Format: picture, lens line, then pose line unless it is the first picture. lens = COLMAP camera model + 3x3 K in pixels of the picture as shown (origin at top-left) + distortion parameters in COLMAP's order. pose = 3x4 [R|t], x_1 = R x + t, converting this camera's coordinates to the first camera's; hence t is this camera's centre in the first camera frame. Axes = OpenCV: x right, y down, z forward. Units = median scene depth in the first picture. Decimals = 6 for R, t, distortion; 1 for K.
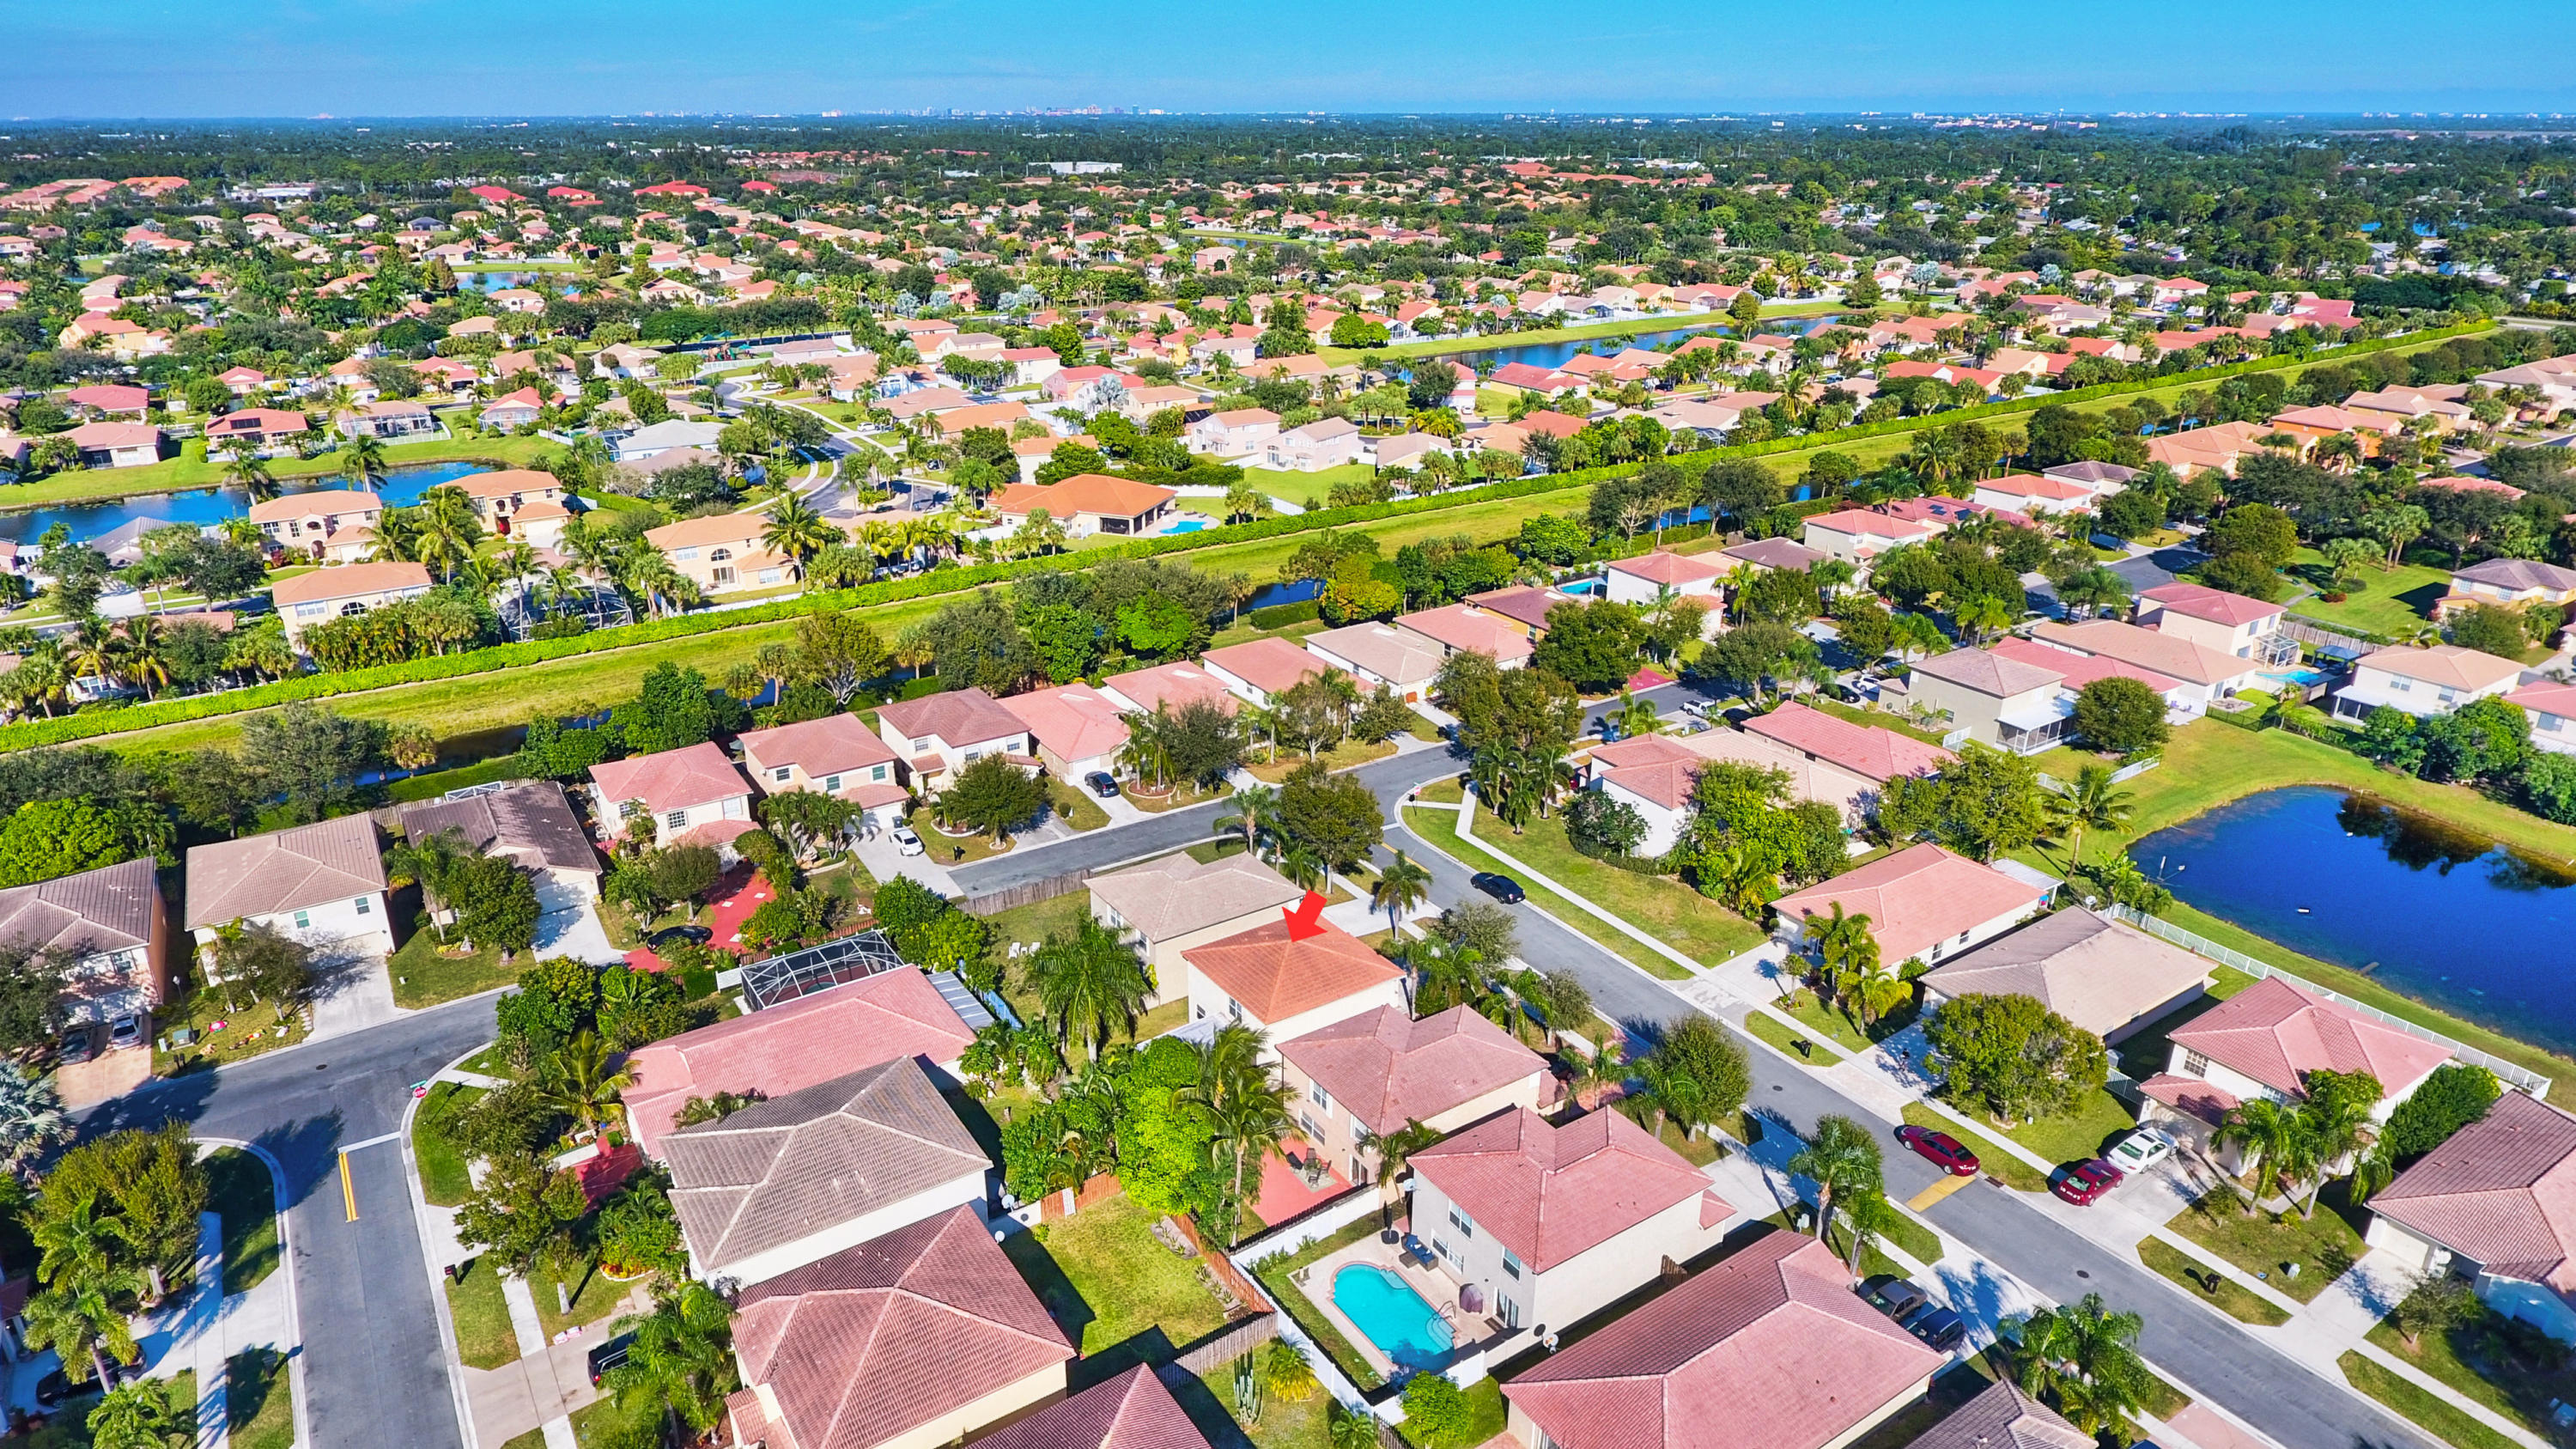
lens RADIAL K [[1525.6, 0, 1272.6], [0, 1525.6, 728.8], [0, 0, 1]] dist [0.000173, -0.002810]
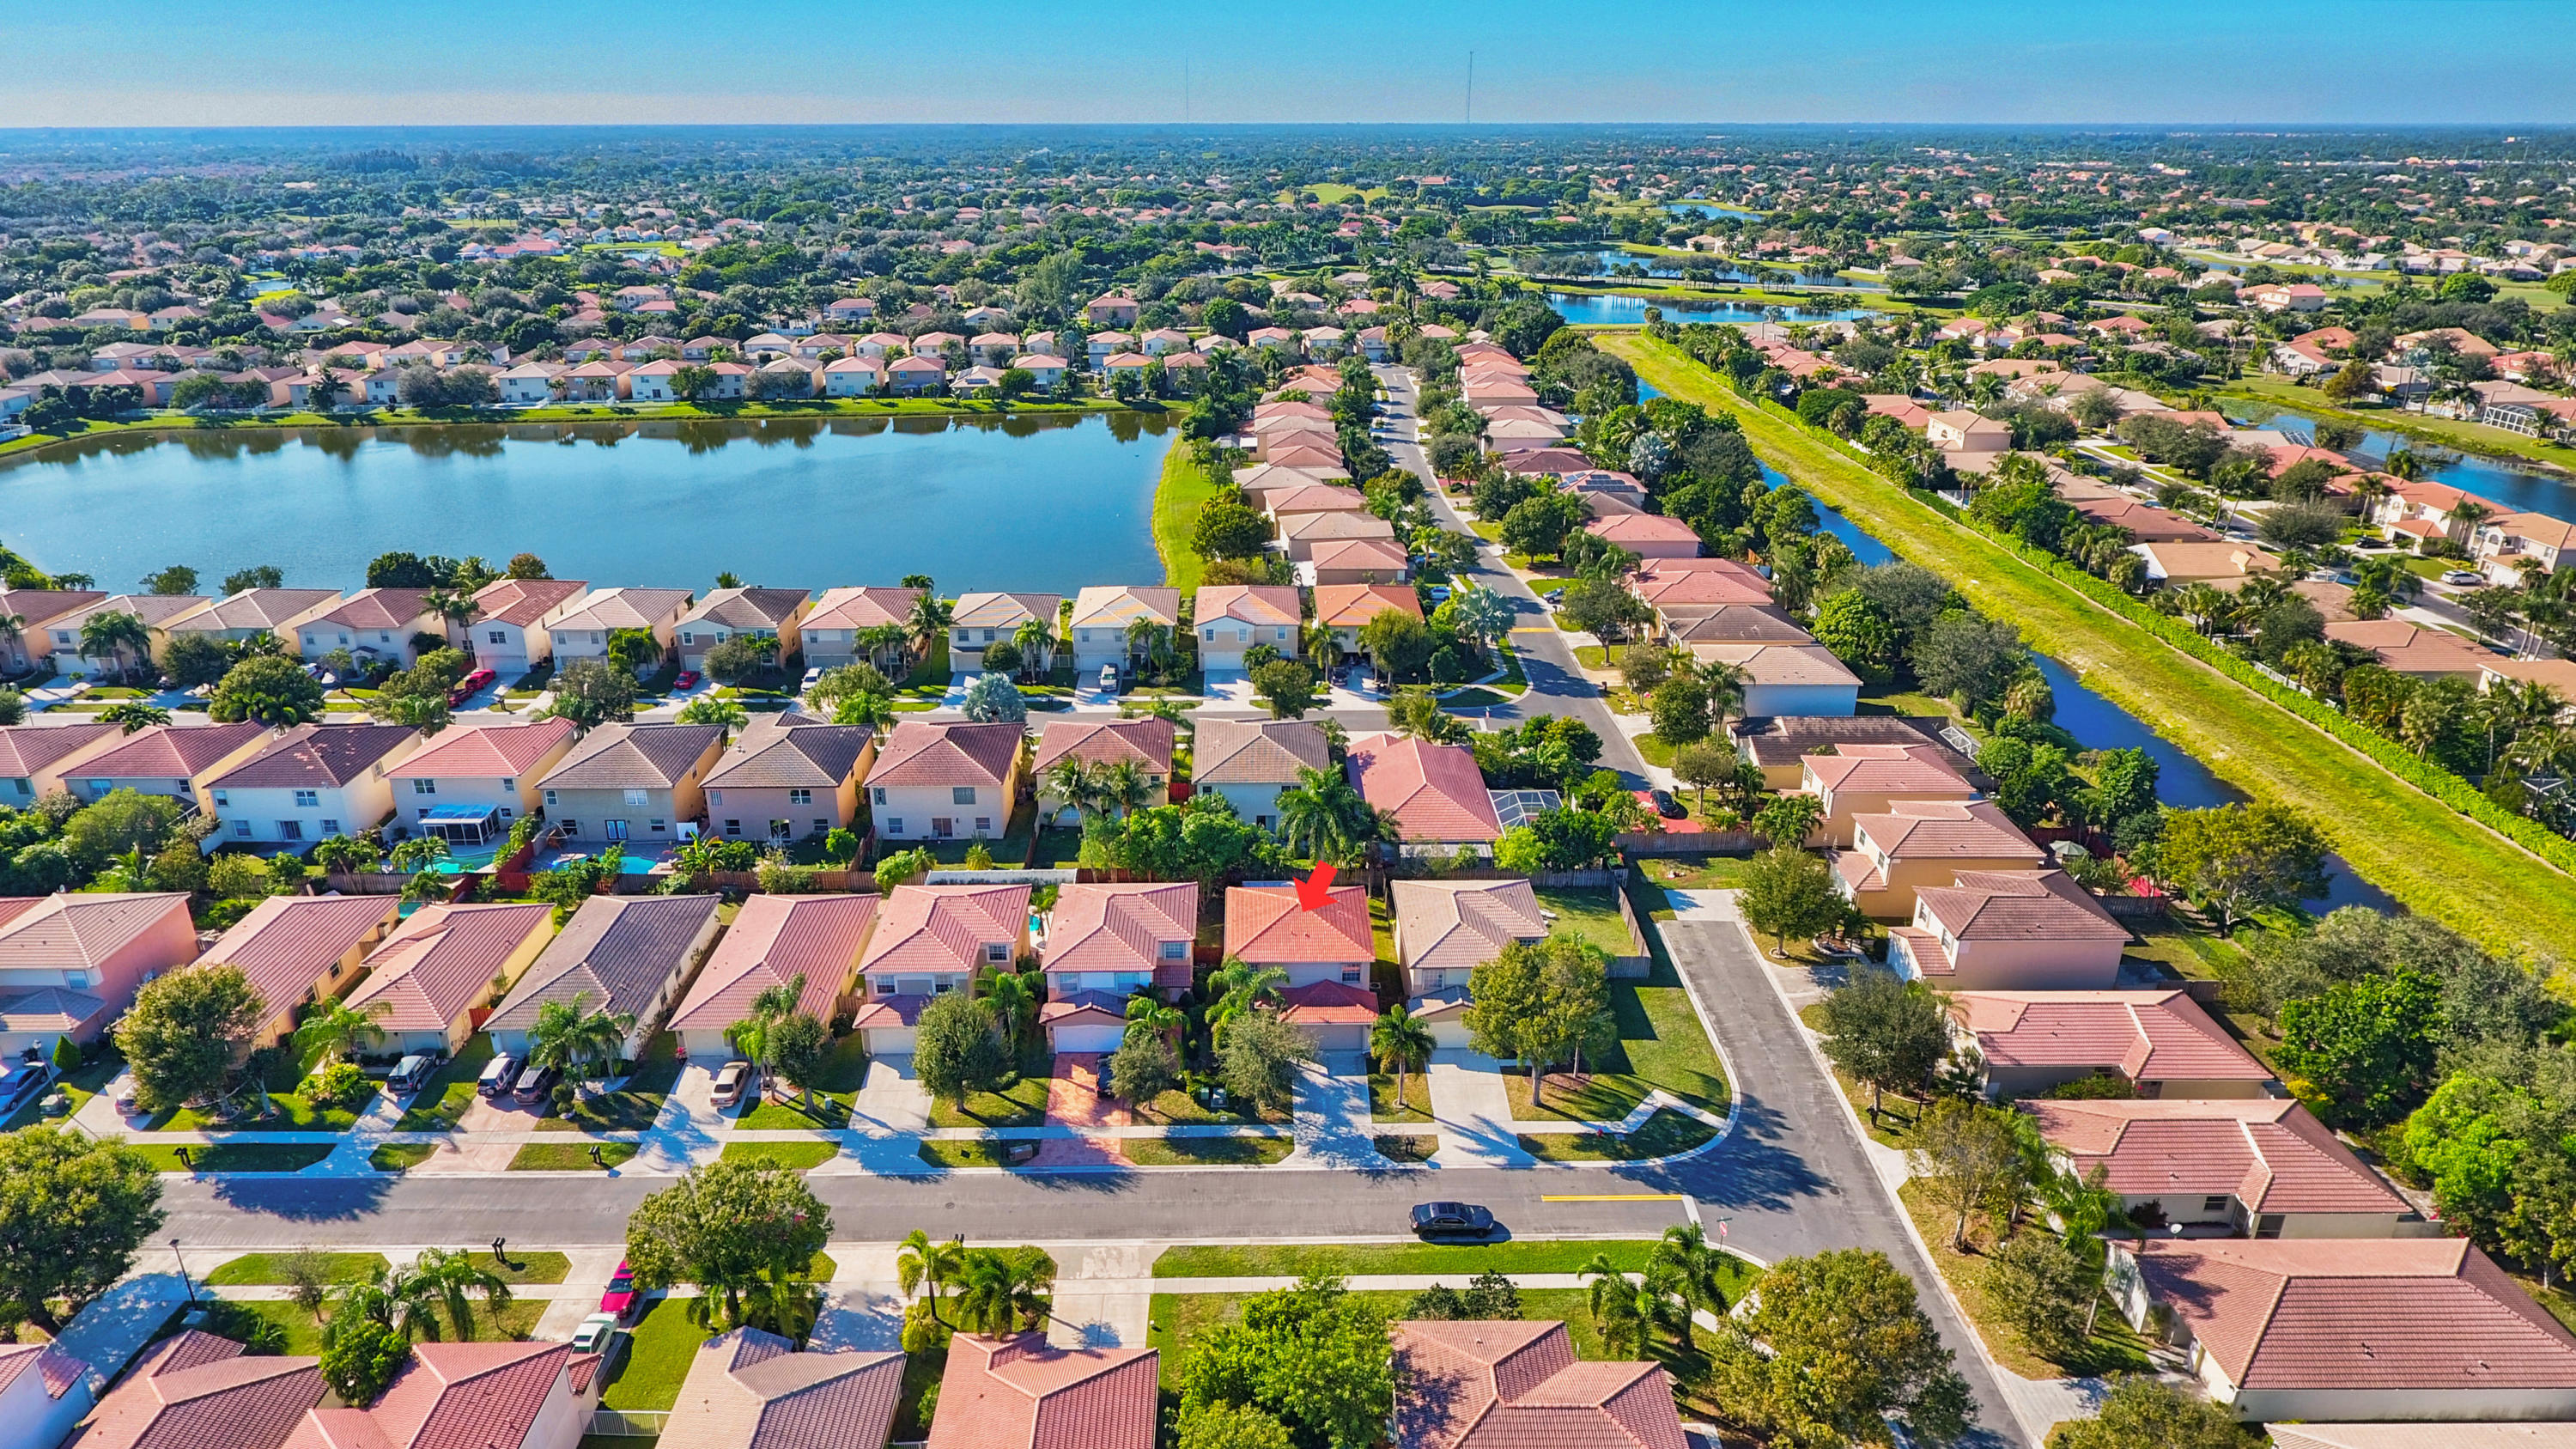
lens RADIAL K [[1525.6, 0, 1255.7], [0, 1525.6, 730.7], [0, 0, 1]] dist [0.000173, -0.002810]
pose [[-0.541706, 0.317992, -0.778097, 0.532533], [-0.316173, 0.780617, 0.539139, -0.340755], [0.778838, 0.538069, -0.322325, 0.795472]]
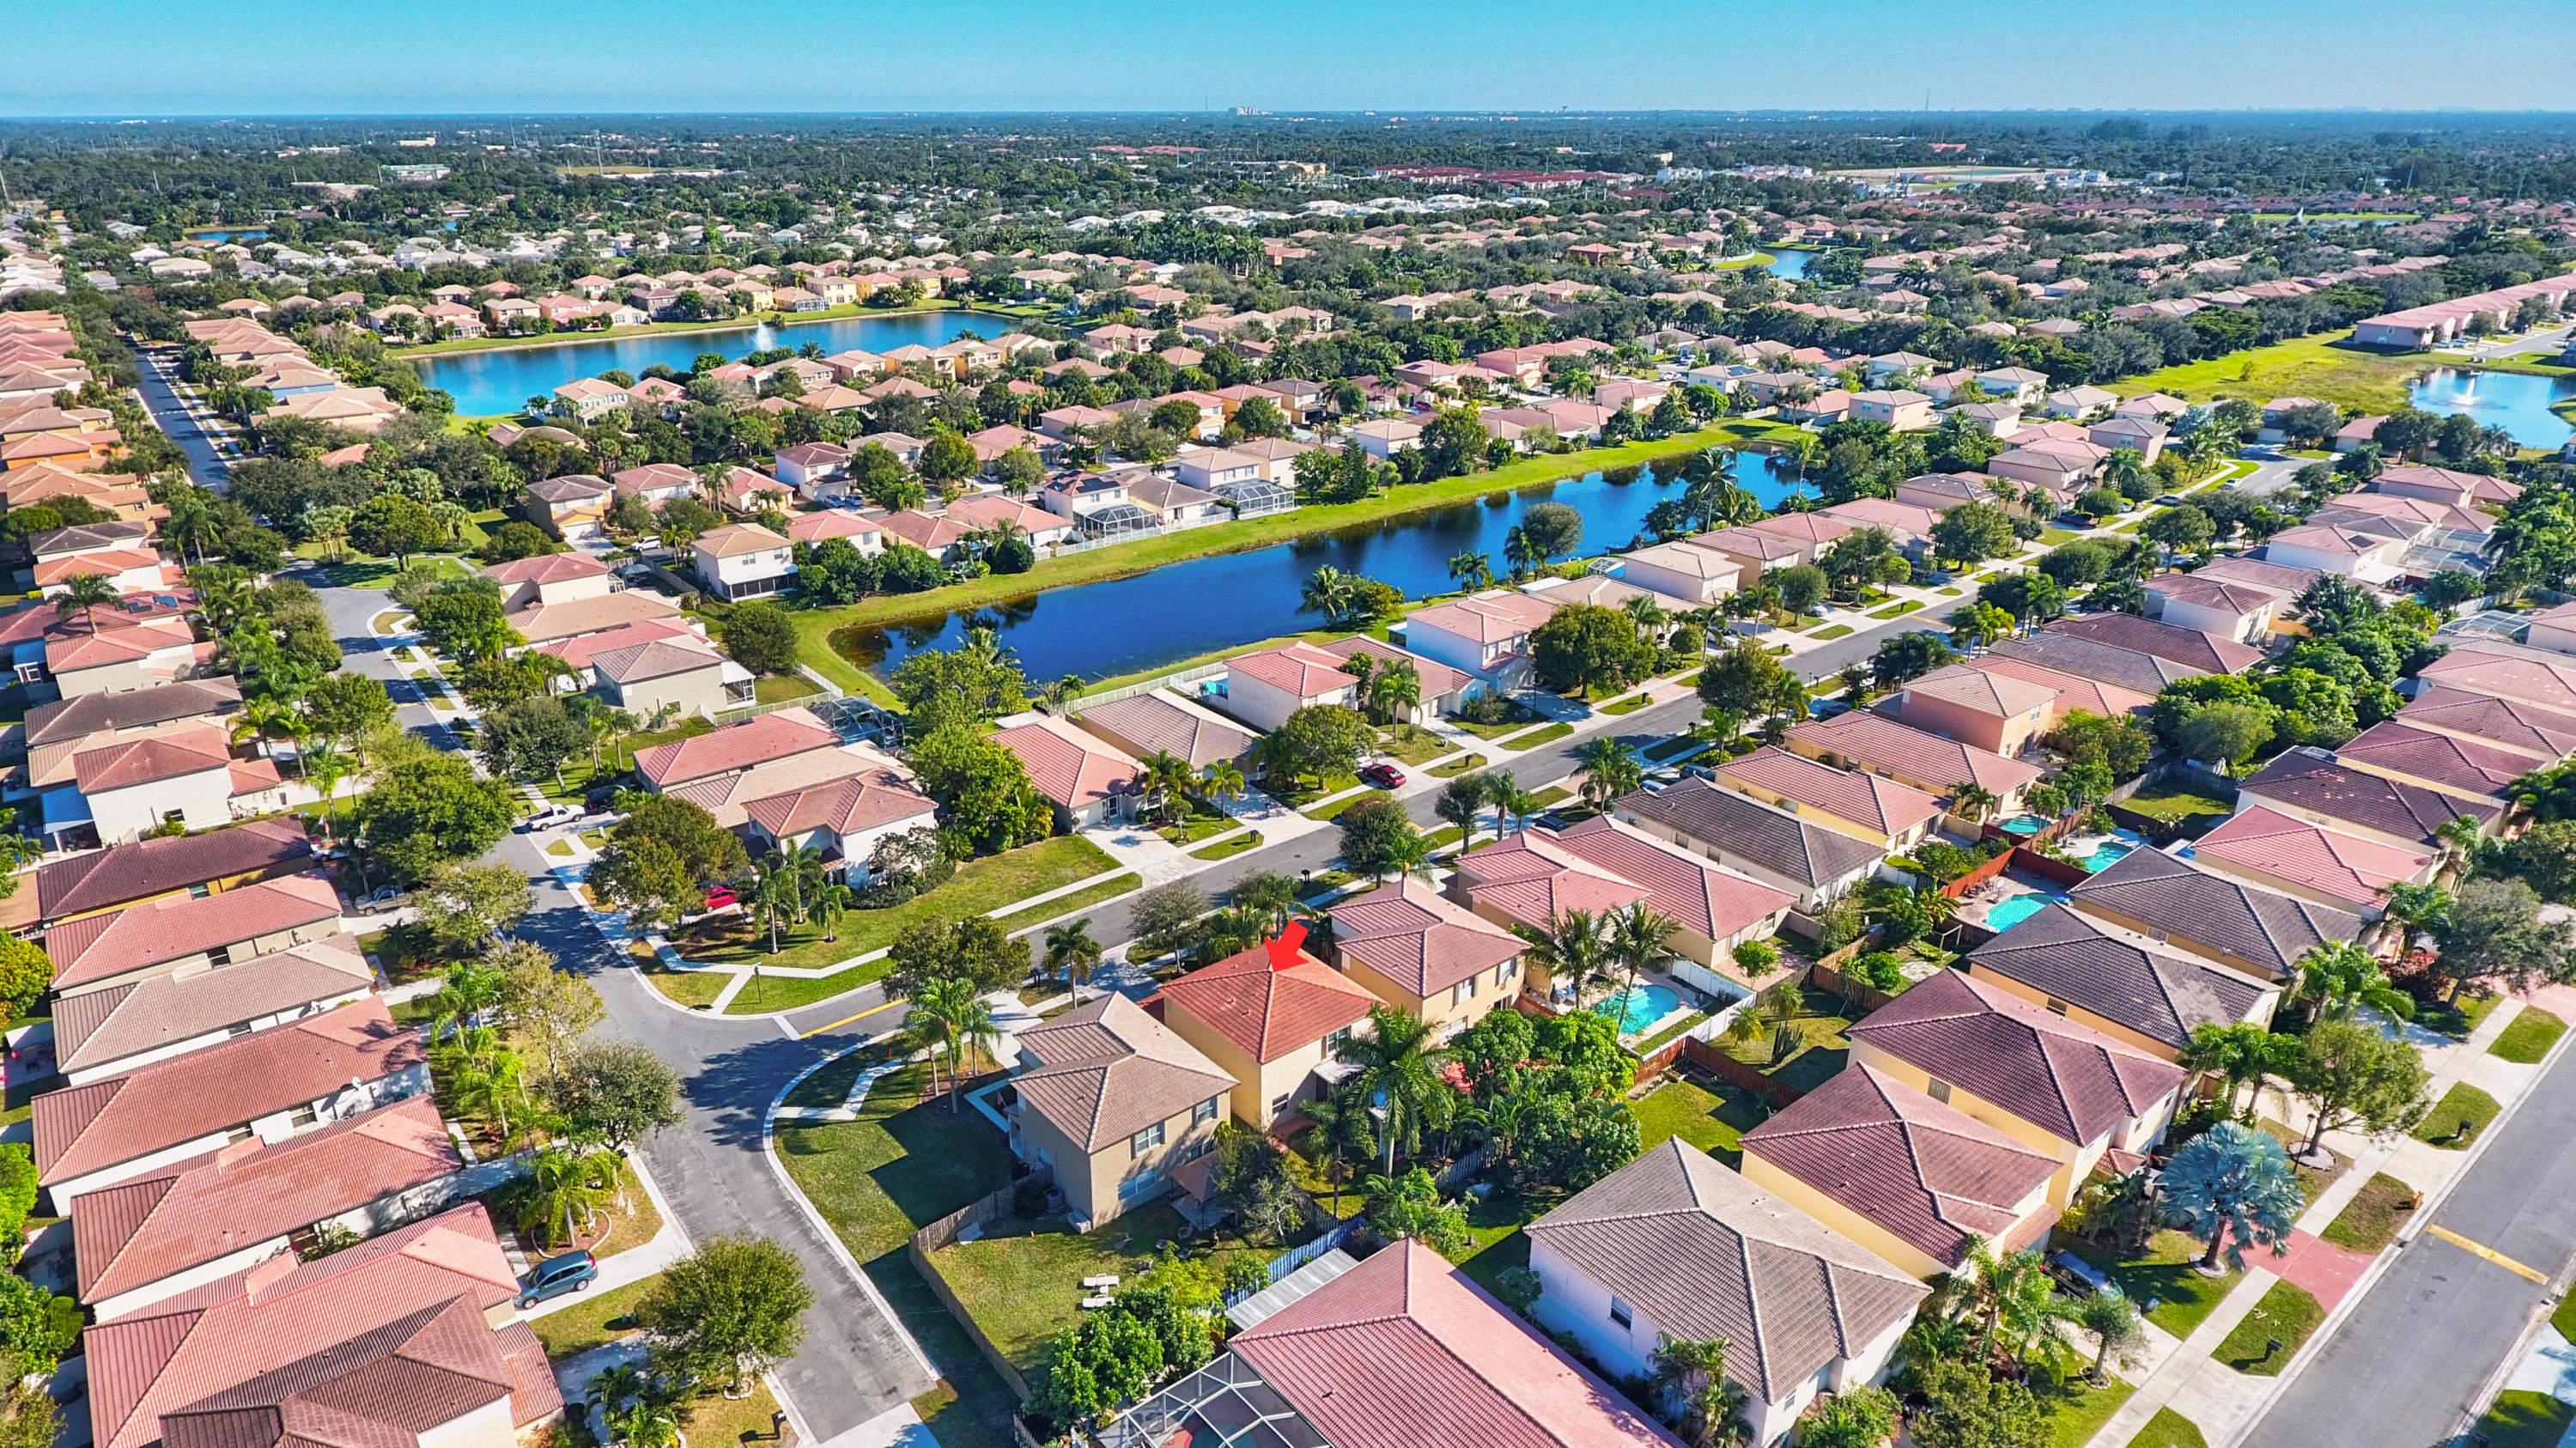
lens RADIAL K [[1525.5, 0, 1248.4], [0, 1525.5, 736.1], [0, 0, 1]] dist [0.000173, -0.002810]
pose [[-0.082274, -0.379638, 0.921469, -0.515723], [0.378567, 0.843397, 0.381274, -0.227183], [-0.921910, 0.380206, 0.074328, 0.556339]]
